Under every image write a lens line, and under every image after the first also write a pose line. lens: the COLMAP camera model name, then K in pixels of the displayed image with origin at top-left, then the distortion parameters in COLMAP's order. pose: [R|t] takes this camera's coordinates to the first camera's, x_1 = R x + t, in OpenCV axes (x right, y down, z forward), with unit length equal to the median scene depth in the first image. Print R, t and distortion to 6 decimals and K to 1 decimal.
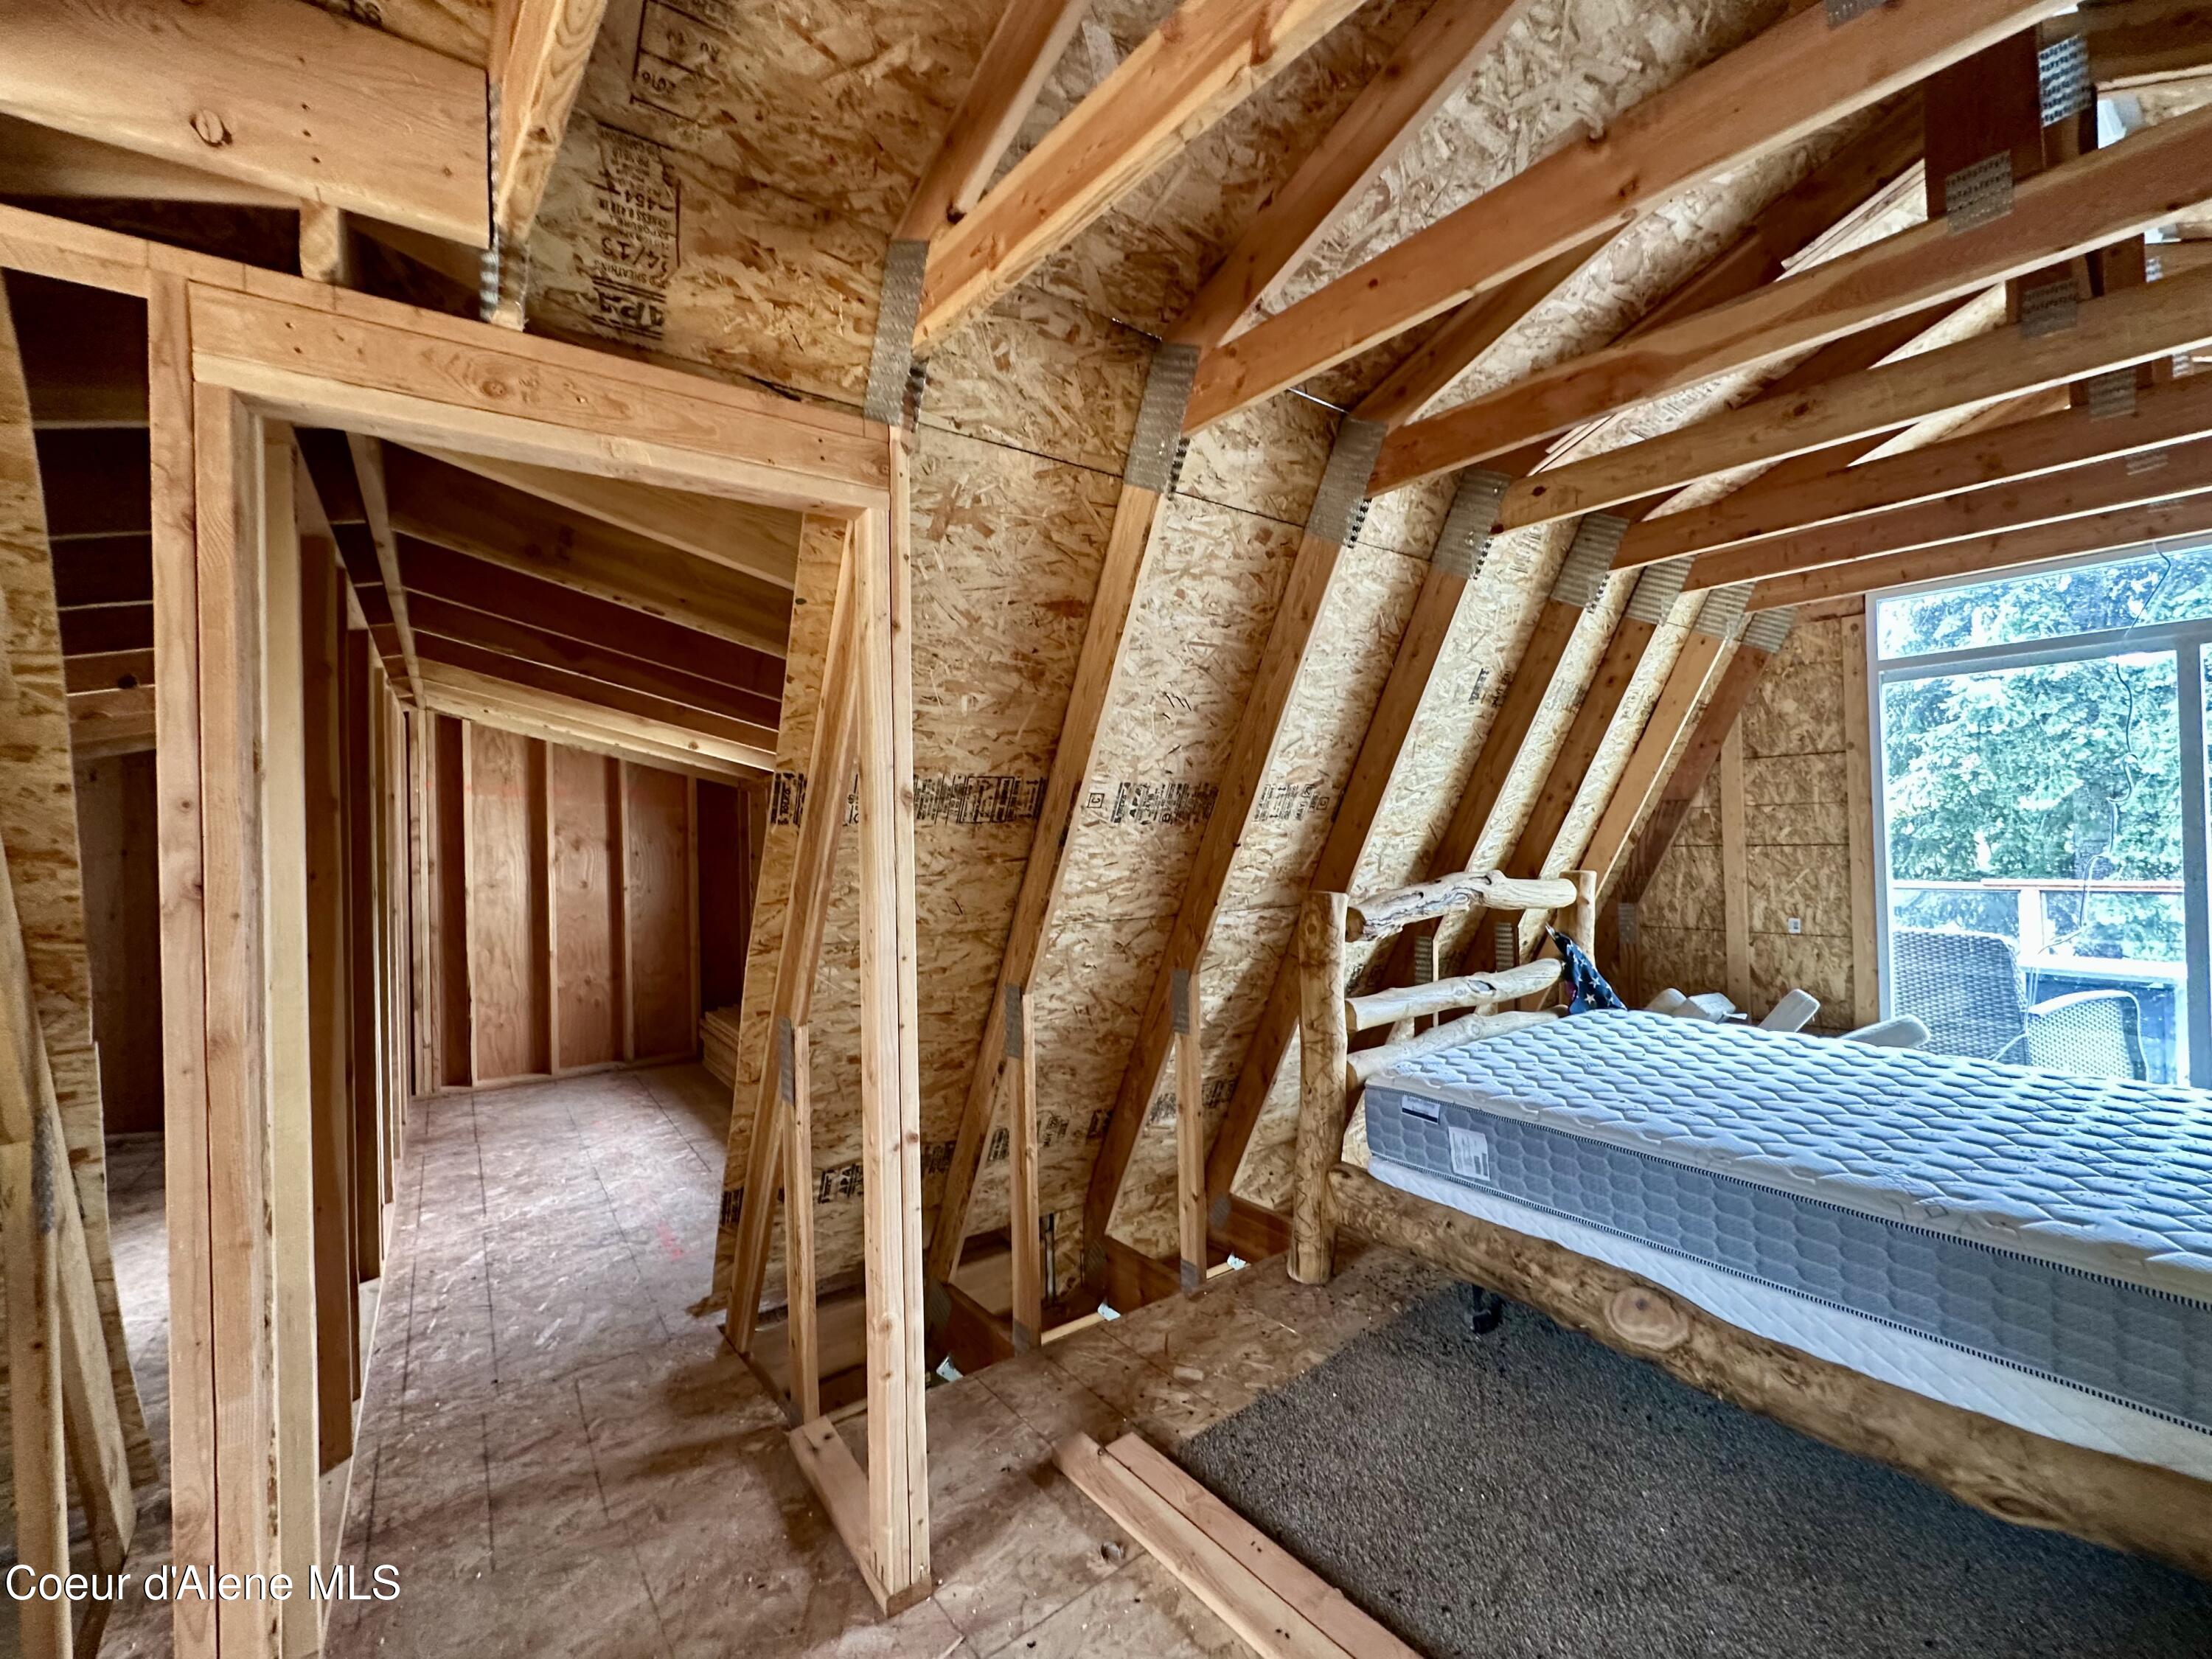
lens RADIAL K [[877.7, 0, 1092.2], [0, 877.7, 831.8], [0, 0, 1]] dist [-0.004994, 0.000667]
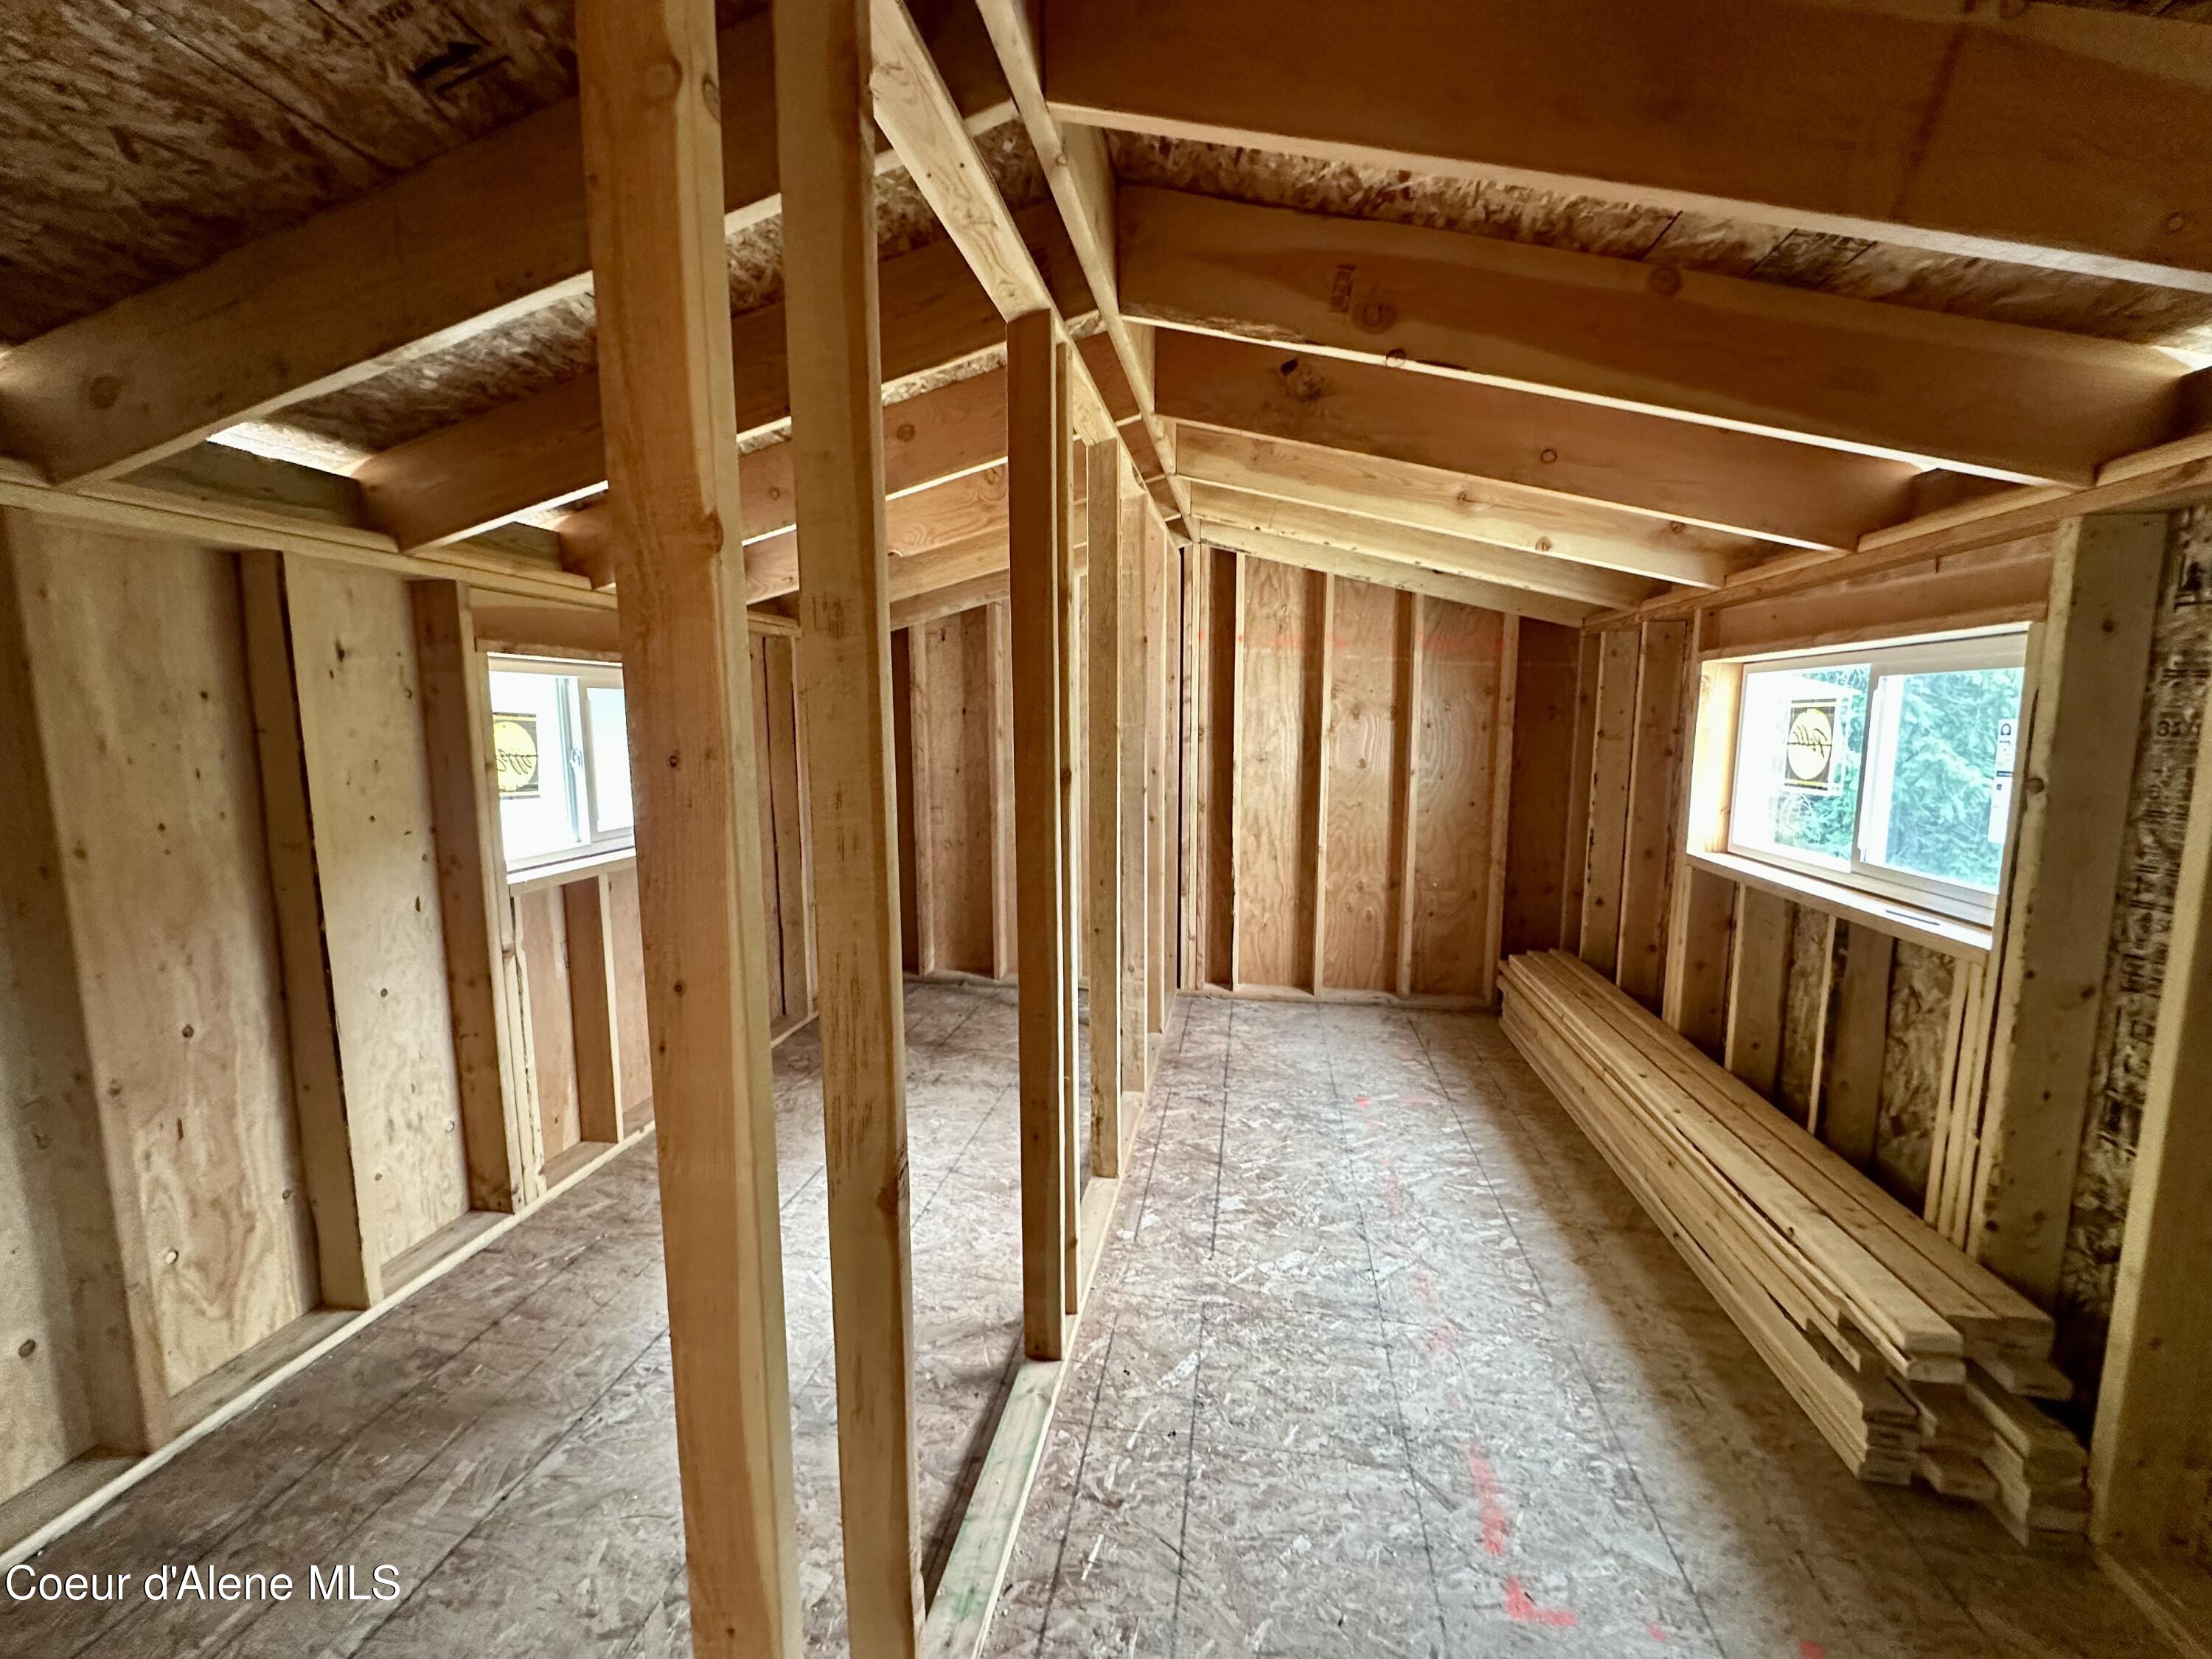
lens RADIAL K [[877.7, 0, 1098.3], [0, 877.7, 826.2], [0, 0, 1]] dist [-0.004994, 0.000667]
pose [[0.689808, 0.107545, -0.715961, -0.127616], [-0.009040, 0.990108, 0.140015, 0.006495], [0.723936, -0.090111, 0.683956, 0.210354]]
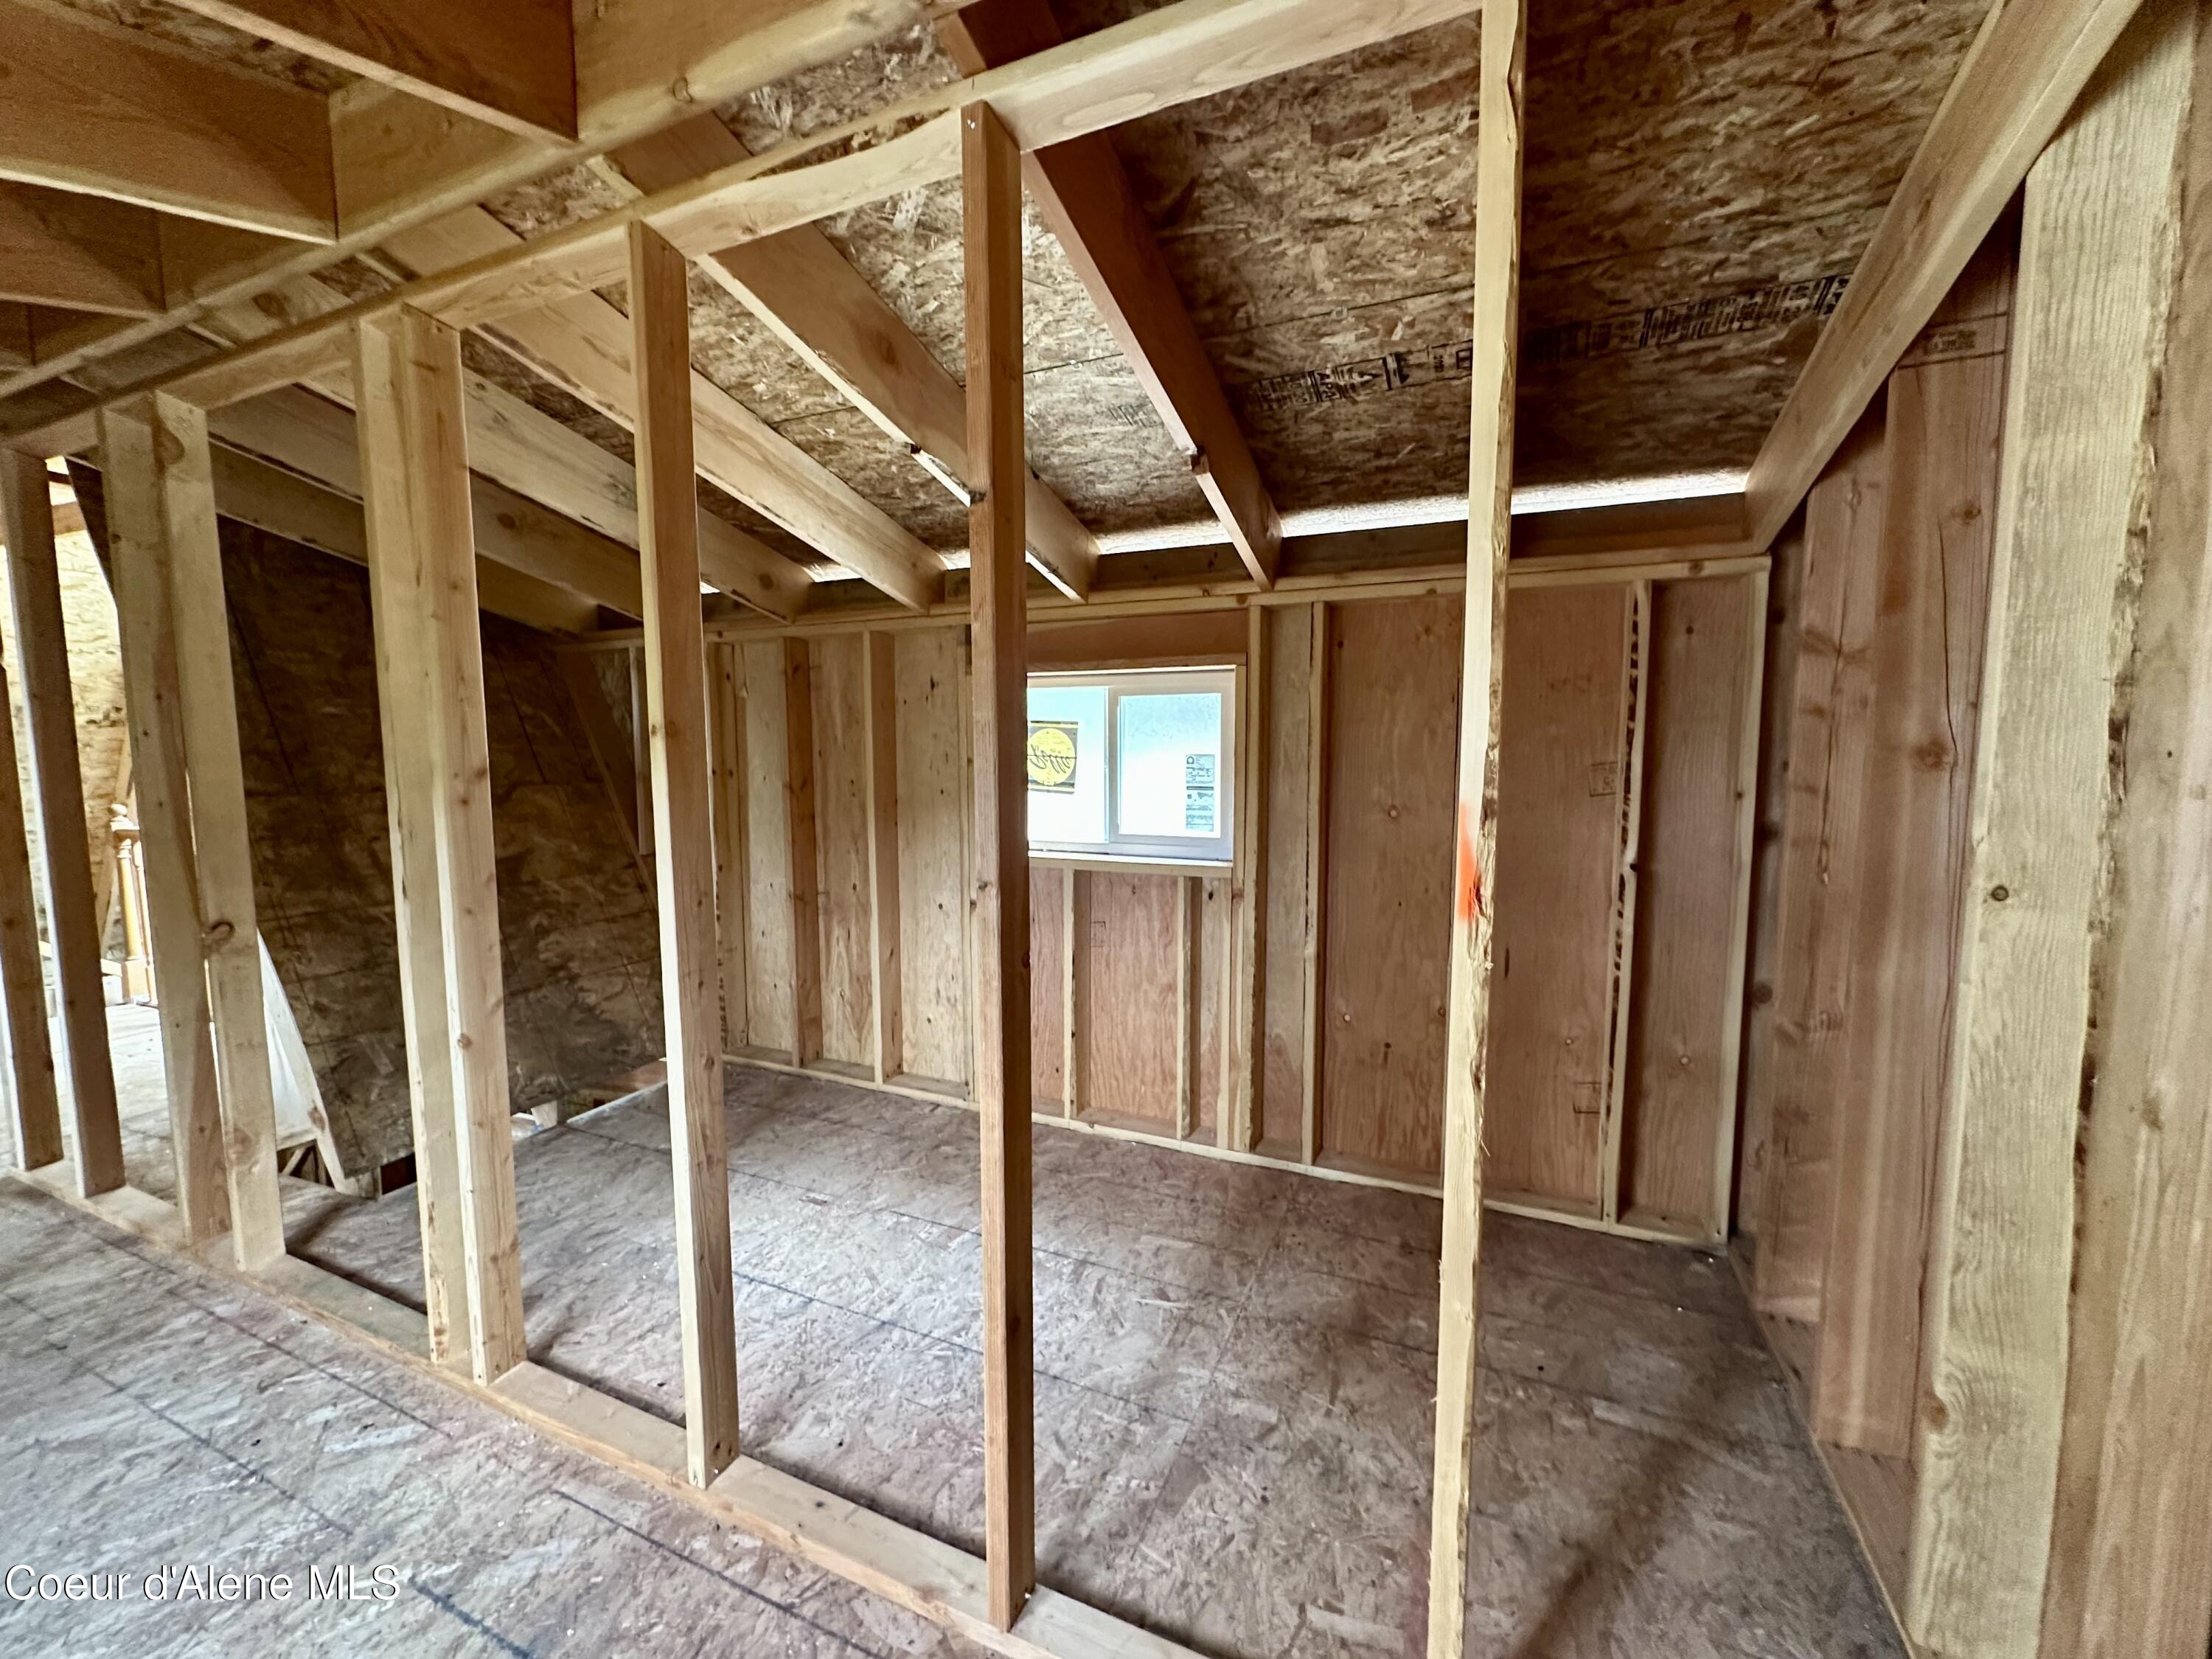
lens RADIAL K [[877.7, 0, 1107.1], [0, 877.7, 831.5], [0, 0, 1]] dist [-0.004994, 0.000667]
pose [[-0.859322, 0.065522, -0.507220, -0.257135], [0.015555, 0.994649, 0.102134, 0.016137], [0.511198, 0.079876, -0.855743, 0.476412]]
